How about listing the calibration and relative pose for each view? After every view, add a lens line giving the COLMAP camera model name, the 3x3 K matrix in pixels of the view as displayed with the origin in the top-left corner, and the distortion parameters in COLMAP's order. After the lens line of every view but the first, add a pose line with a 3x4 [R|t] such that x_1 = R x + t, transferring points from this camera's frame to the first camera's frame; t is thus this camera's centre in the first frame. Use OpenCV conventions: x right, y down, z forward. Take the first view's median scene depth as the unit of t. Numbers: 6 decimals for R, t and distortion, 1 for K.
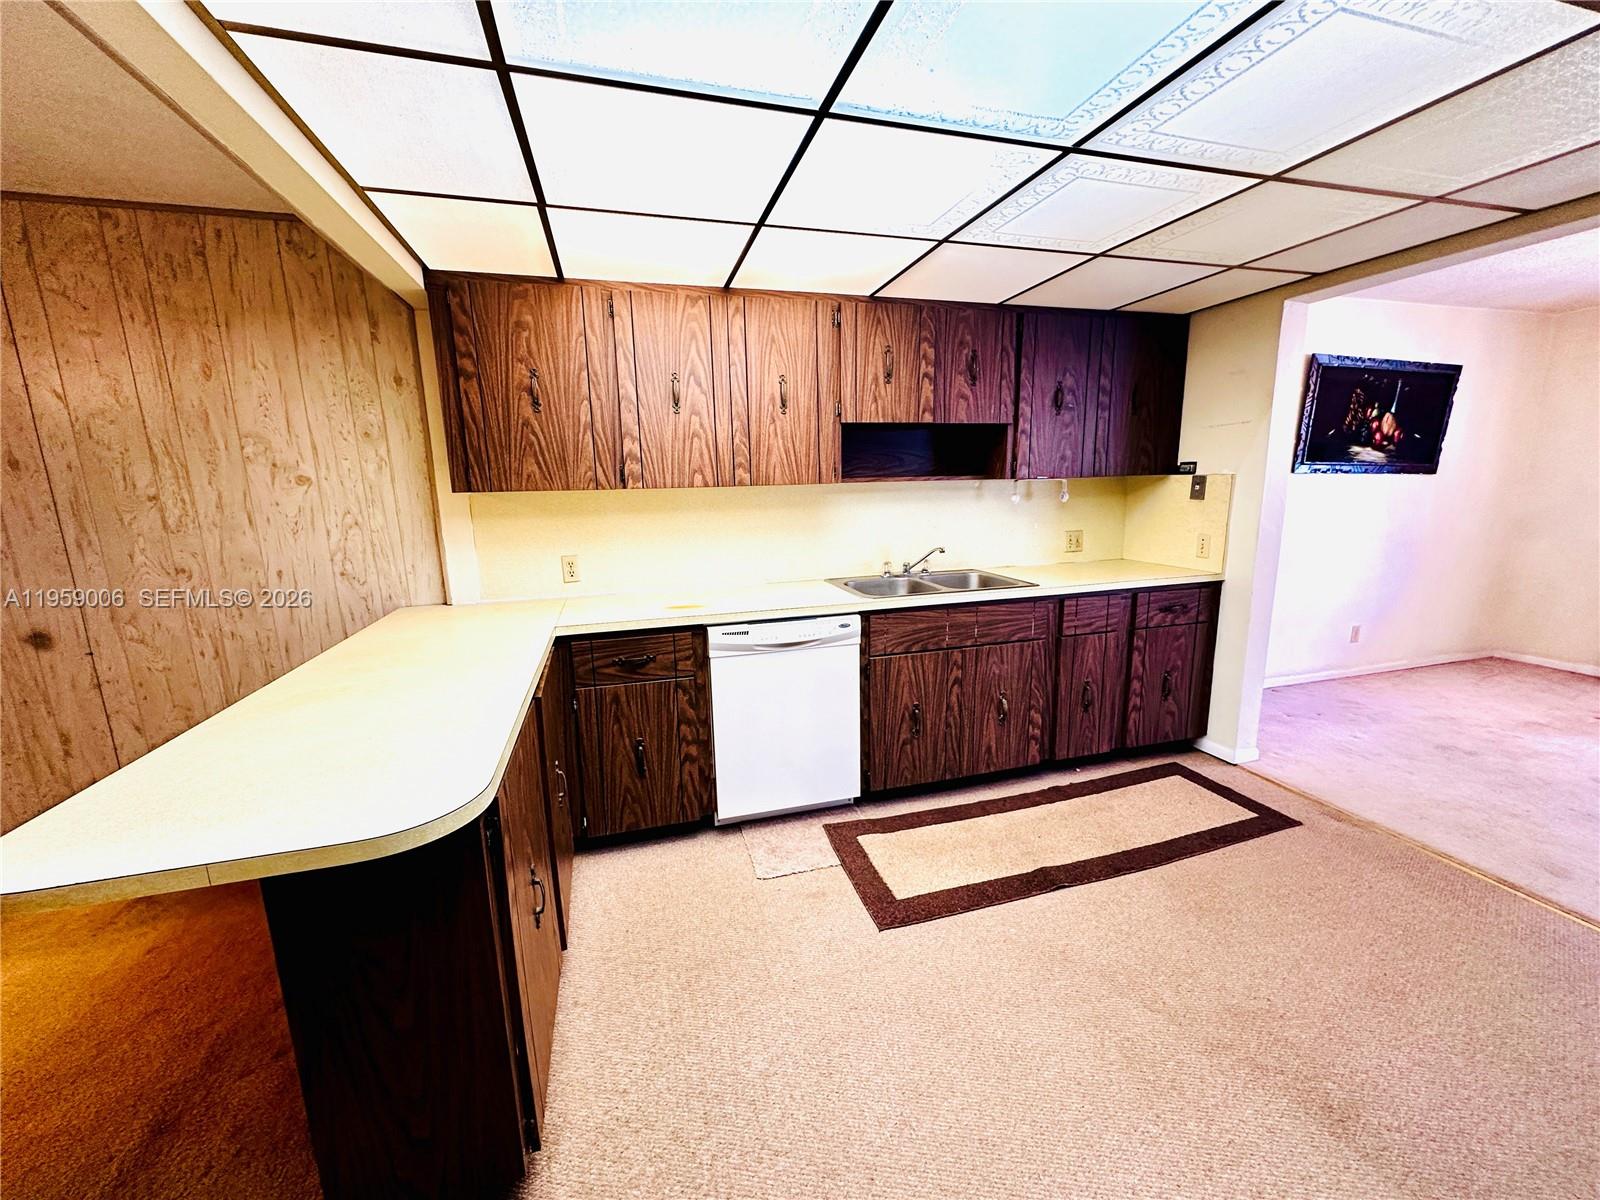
lens RADIAL K [[637.0, 0, 804.6], [0, 637.0, 605.2], [0, 0, 1]] dist [-0.001961, 0.000852]
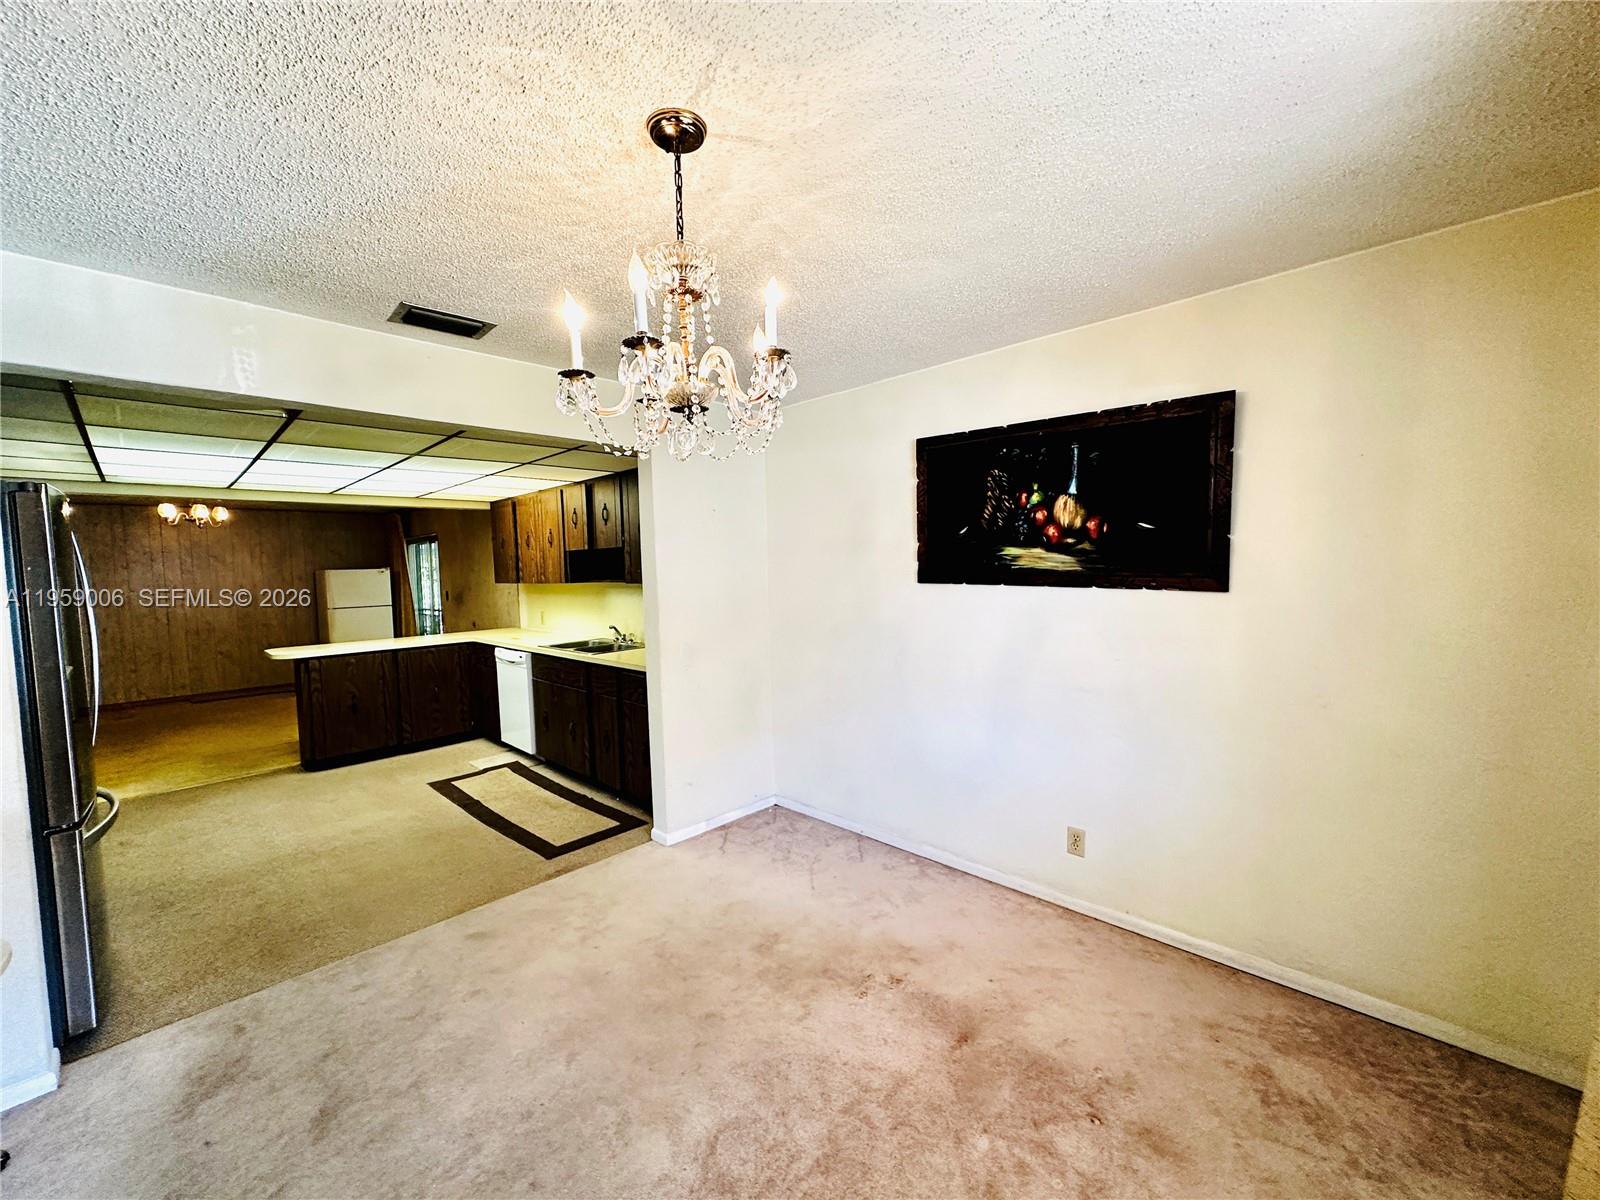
lens RADIAL K [[637.0, 0, 800.7], [0, 637.0, 604.3], [0, 0, 1]] dist [-0.001961, 0.000852]
pose [[0.493937, 0.062074, -0.867279, 1.779170], [-0.154004, 0.987924, -0.017000, -0.185052], [0.855751, 0.141962, 0.497532, 0.611258]]
